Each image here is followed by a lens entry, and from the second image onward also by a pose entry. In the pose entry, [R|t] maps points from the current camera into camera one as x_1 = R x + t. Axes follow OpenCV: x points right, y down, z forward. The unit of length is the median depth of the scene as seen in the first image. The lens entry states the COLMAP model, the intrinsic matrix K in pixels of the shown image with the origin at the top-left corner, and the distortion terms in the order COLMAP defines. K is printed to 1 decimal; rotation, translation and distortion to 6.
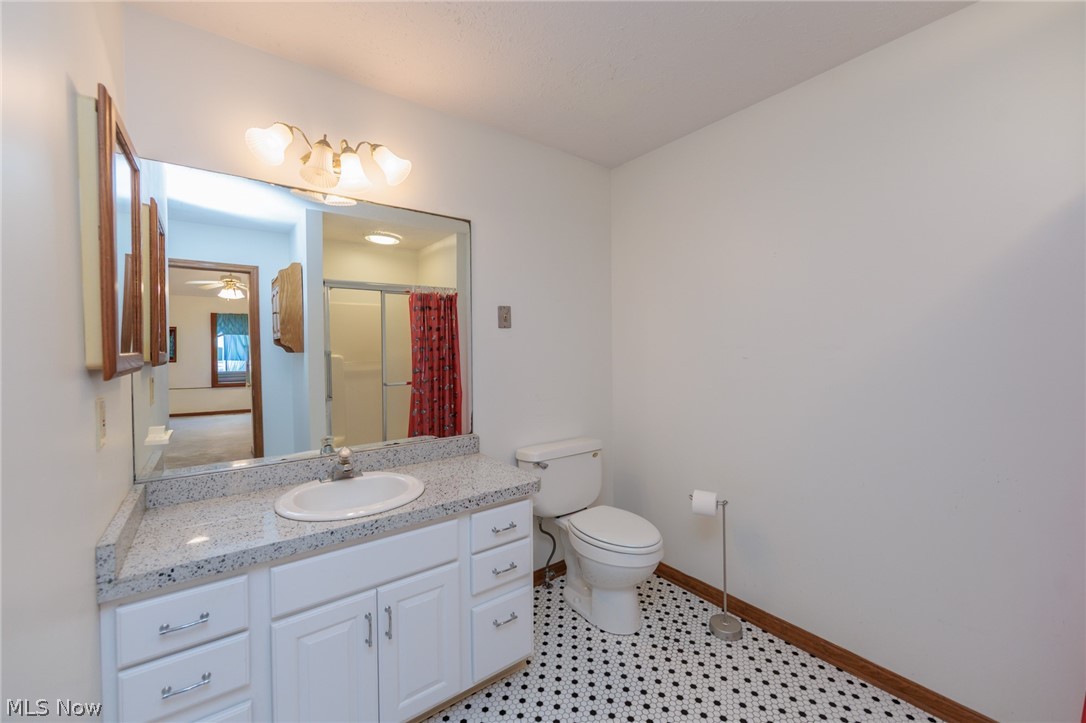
lens RADIAL K [[424.0, 0, 543.8], [0, 424.0, 356.6], [0, 0, 1]] dist [-0.002782, 0.000030]
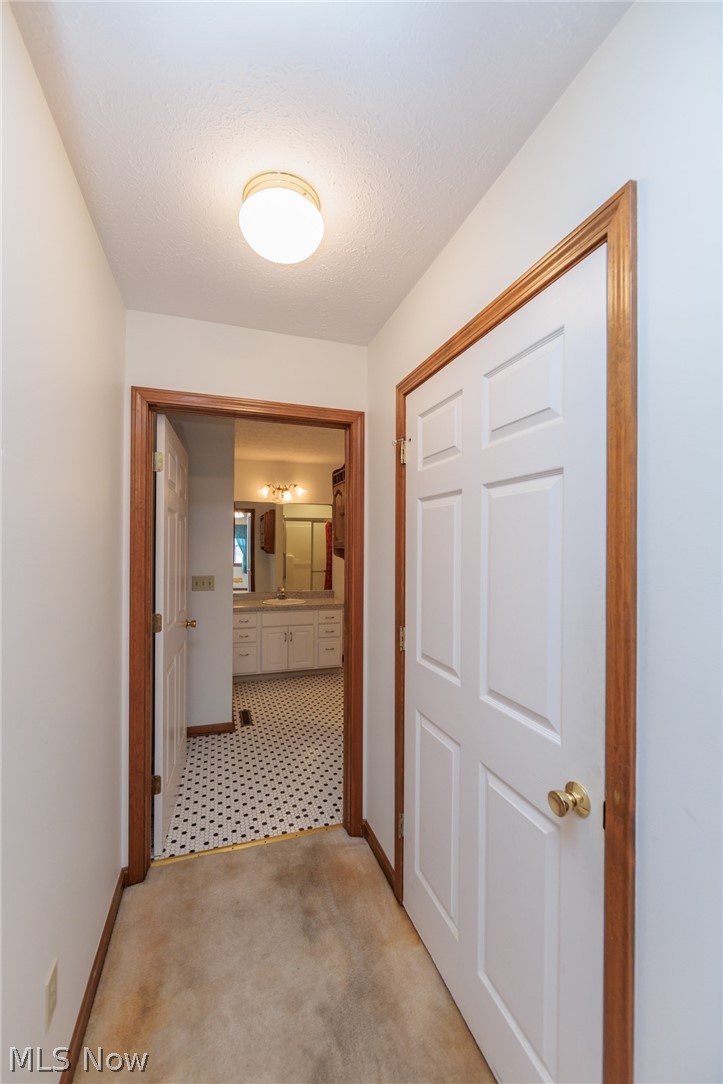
lens RADIAL K [[423.2, 0, 361.5], [0, 423.2, 542.0], [0, 0, 1]] dist [-0.002782, 0.000030]
pose [[0.948222, 0.010001, -0.317452, 0.956863], [-0.019093, 0.999491, -0.025542, -0.046971], [0.317035, 0.030280, 0.947930, -1.591829]]
